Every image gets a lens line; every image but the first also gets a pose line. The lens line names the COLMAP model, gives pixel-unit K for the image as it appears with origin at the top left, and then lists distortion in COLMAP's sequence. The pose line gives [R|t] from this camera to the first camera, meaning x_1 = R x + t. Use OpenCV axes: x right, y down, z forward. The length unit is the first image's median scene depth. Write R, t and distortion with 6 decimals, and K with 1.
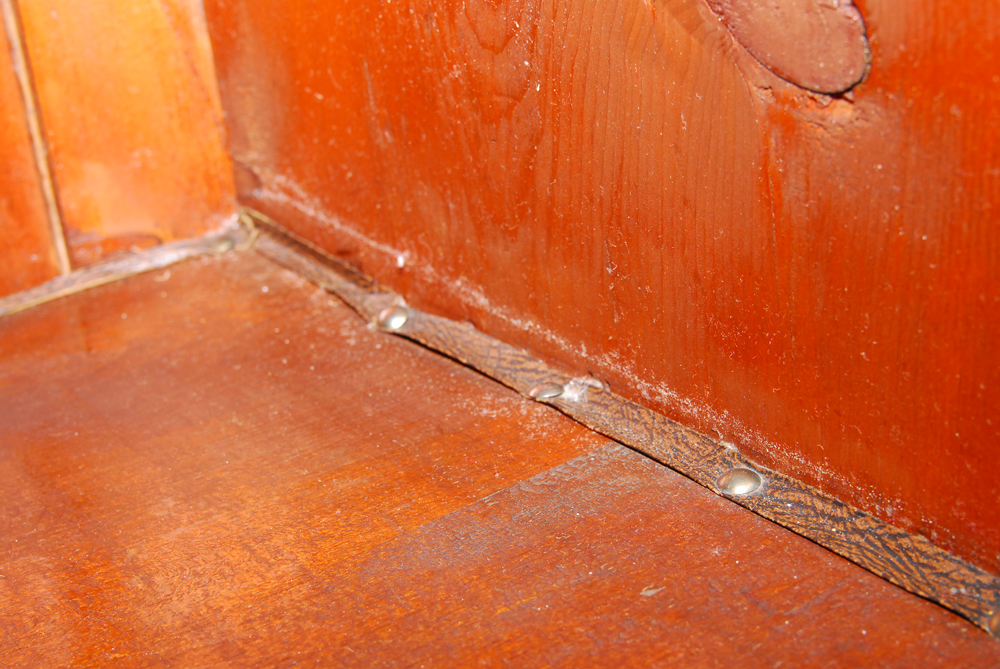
lens RADIAL K [[2055.2, 0, 500.0], [0, 2055.2, 334.5], [0, 0, 1]] dist [-0.031263, -0.055422]
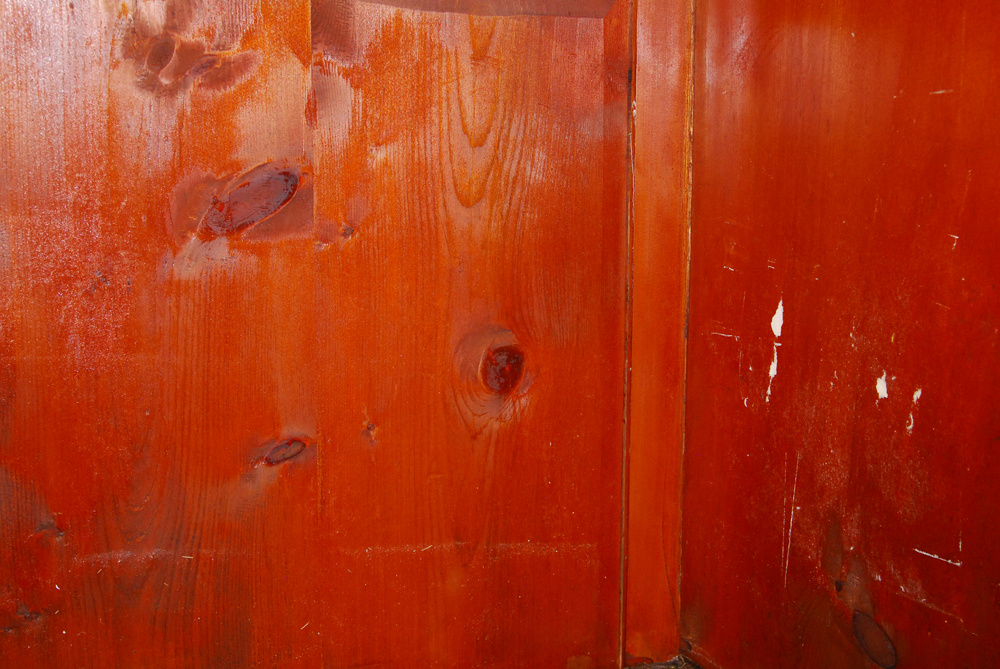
lens RADIAL K [[1480.2, 0, 500.0], [0, 1480.2, 334.5], [0, 0, 1]] dist [-0.002686, -0.016918]
pose [[0.984801, 0.132321, -0.112509, -0.211187], [-0.154851, 0.962279, -0.223697, 0.013557], [0.078665, 0.237719, 0.968143, -1.243327]]
